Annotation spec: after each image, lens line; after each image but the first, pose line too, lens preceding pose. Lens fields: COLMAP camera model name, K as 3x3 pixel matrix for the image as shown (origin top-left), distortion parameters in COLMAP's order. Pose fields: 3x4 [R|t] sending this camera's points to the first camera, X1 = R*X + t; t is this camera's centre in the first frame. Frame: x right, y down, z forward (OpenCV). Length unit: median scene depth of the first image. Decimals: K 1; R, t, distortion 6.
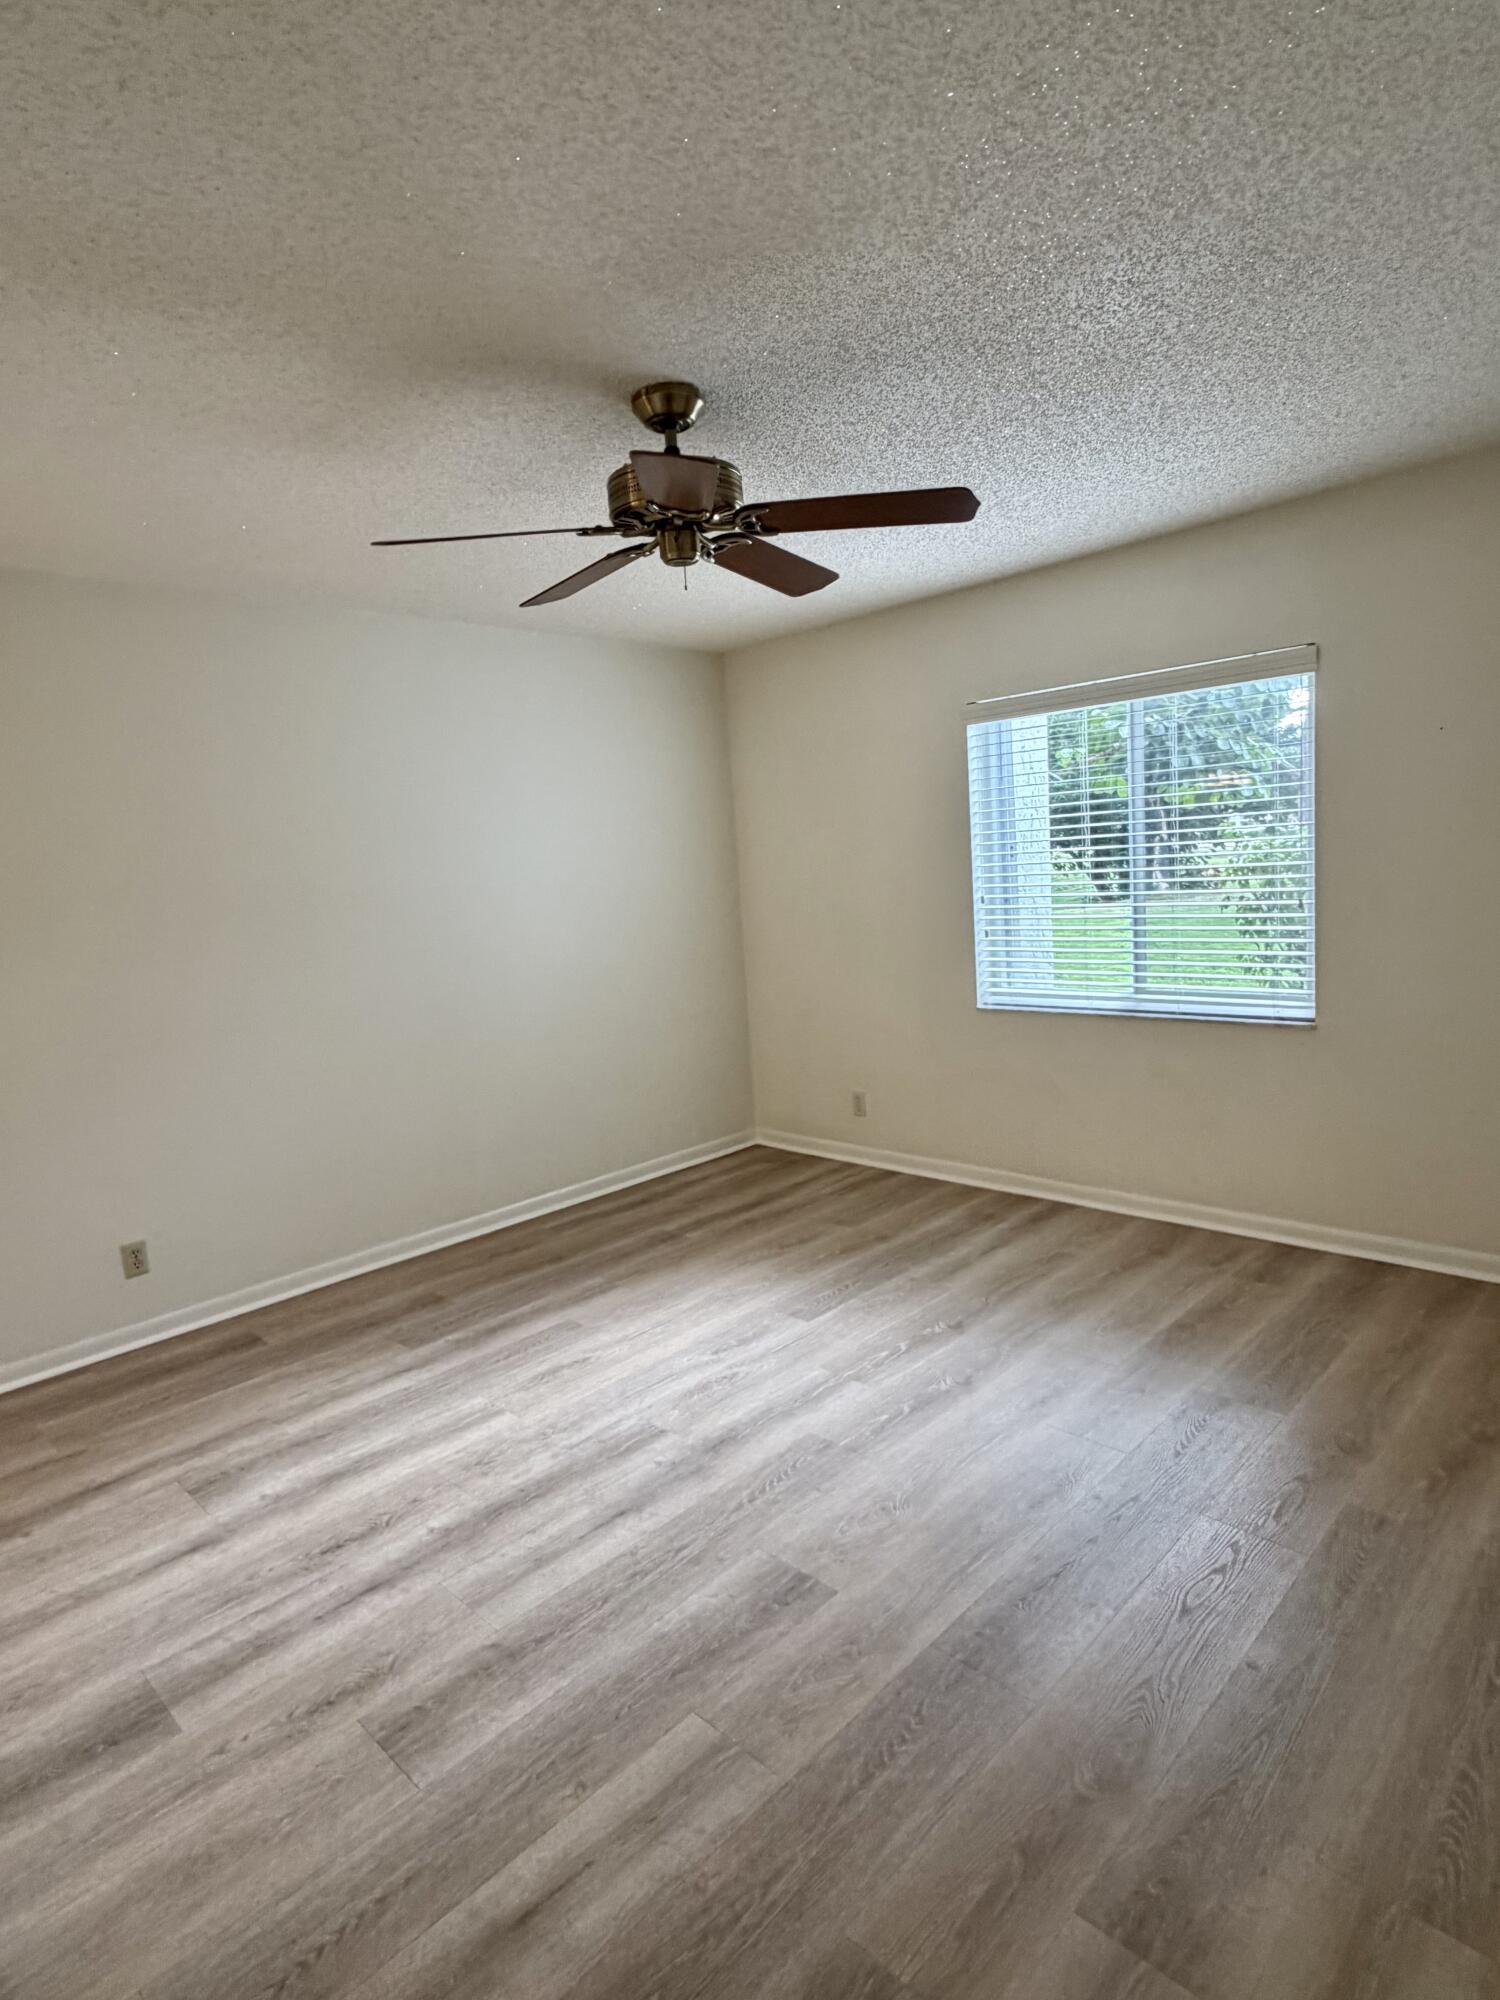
lens RADIAL K [[1086.9, 0, 750.9], [0, 1086.9, 991.4], [0, 0, 1]] dist [-0.001479, 0.001161]
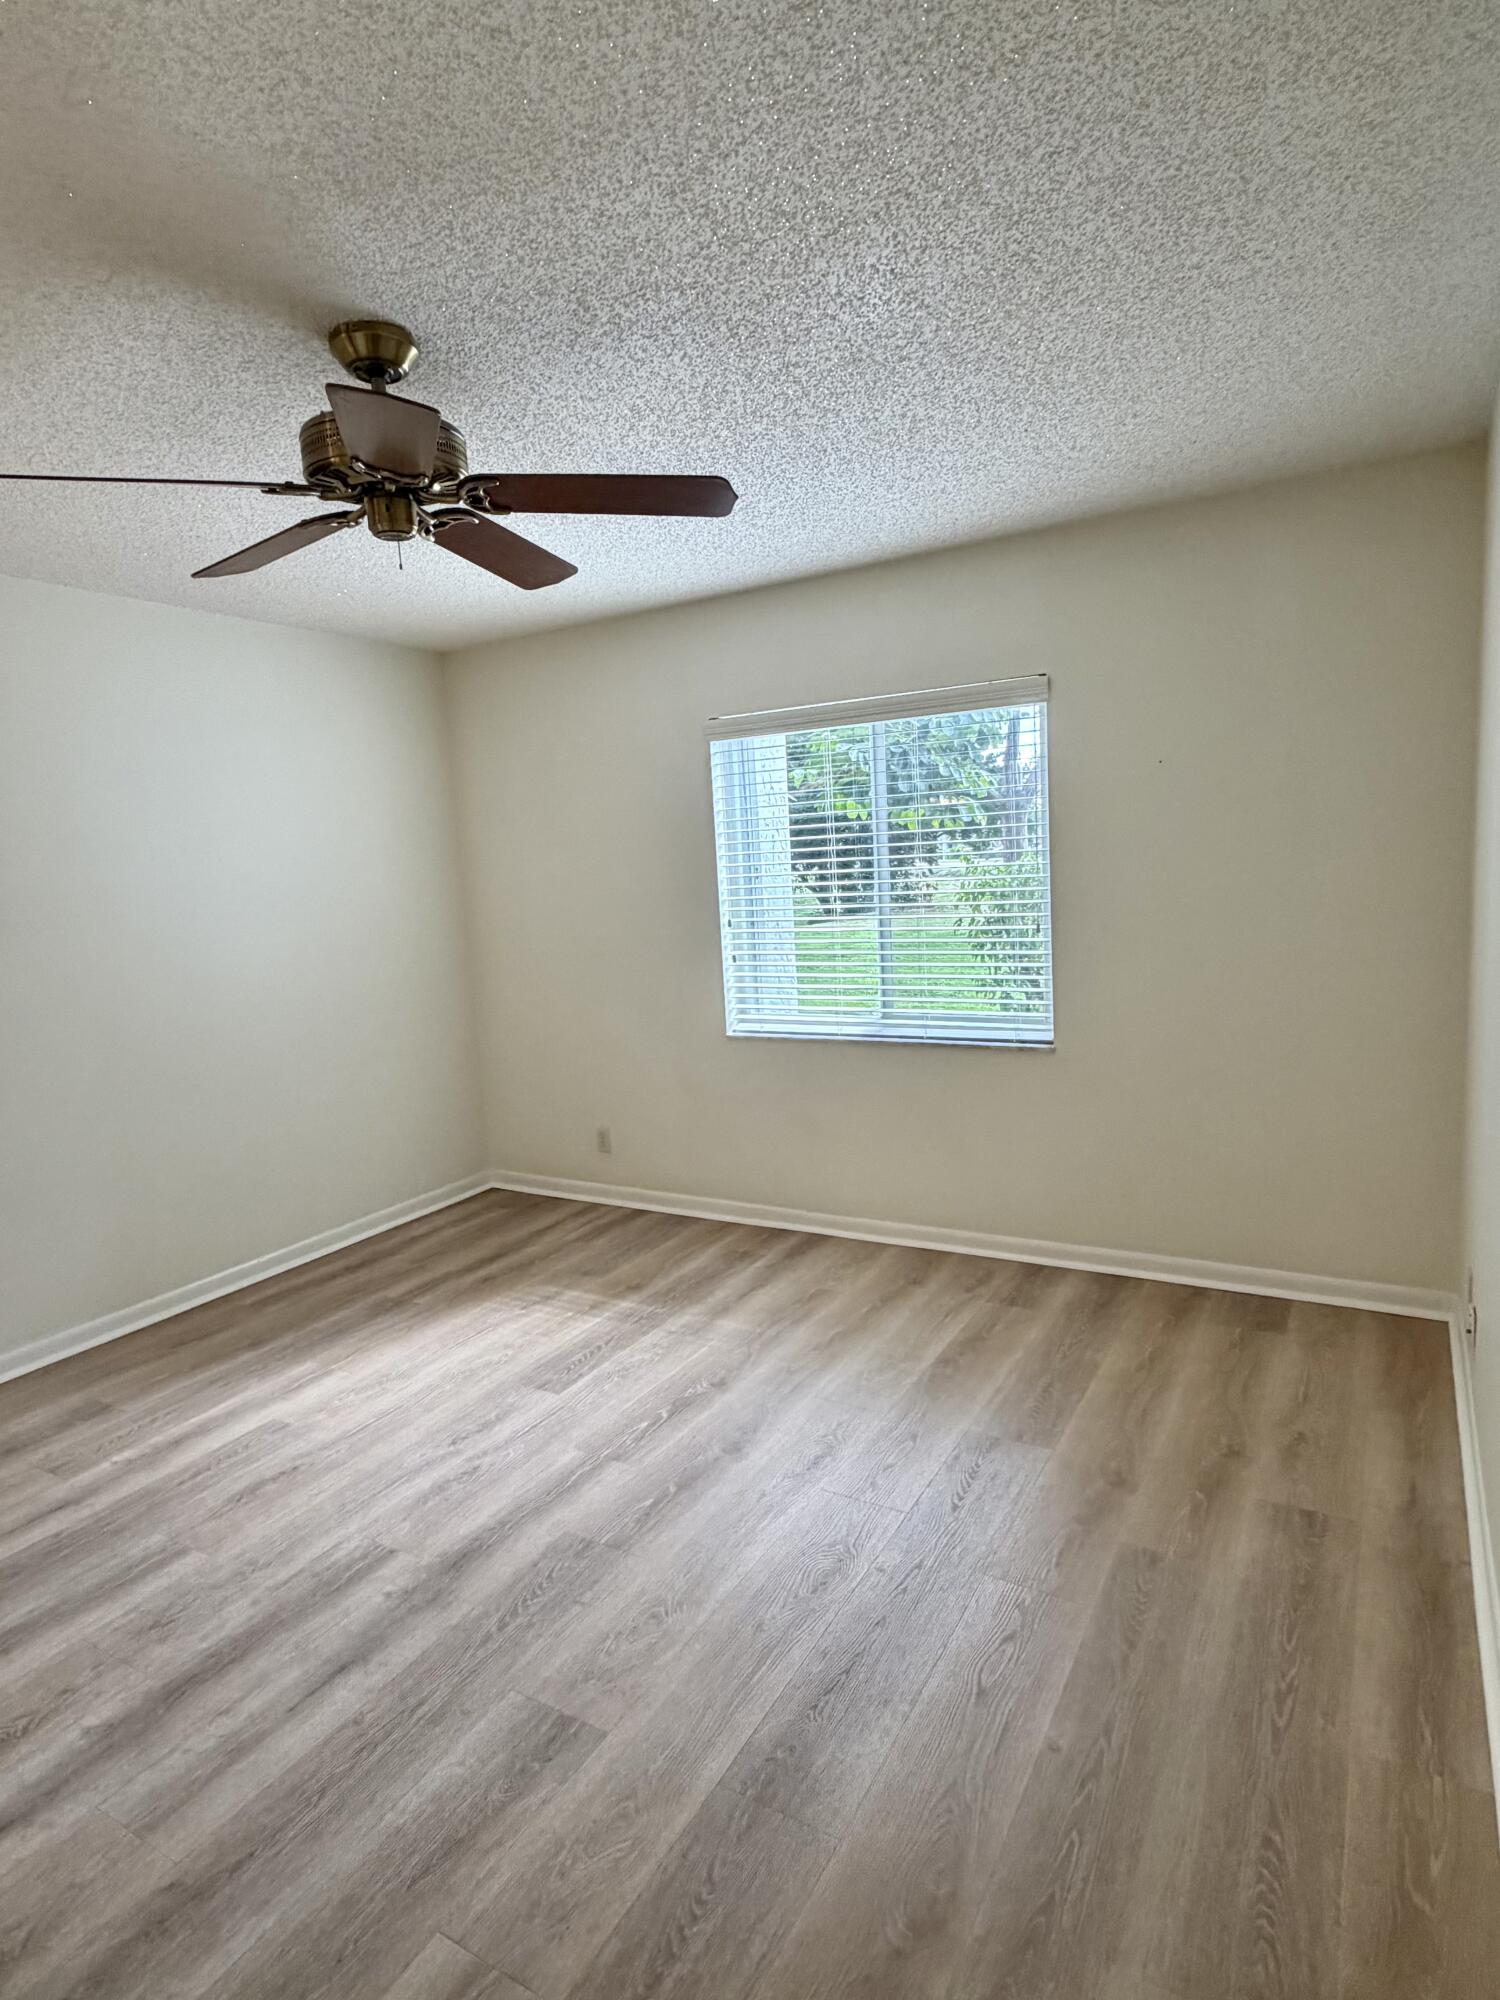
lens RADIAL K [[1086.9, 0, 750.0], [0, 1086.9, 1002.3], [0, 0, 1]] dist [-0.001479, 0.001161]
pose [[0.969678, -0.019469, 0.243608, -0.008401], [0.020370, 0.999792, -0.001180, -0.022832], [-0.243534, 0.006106, 0.969873, 0.108050]]
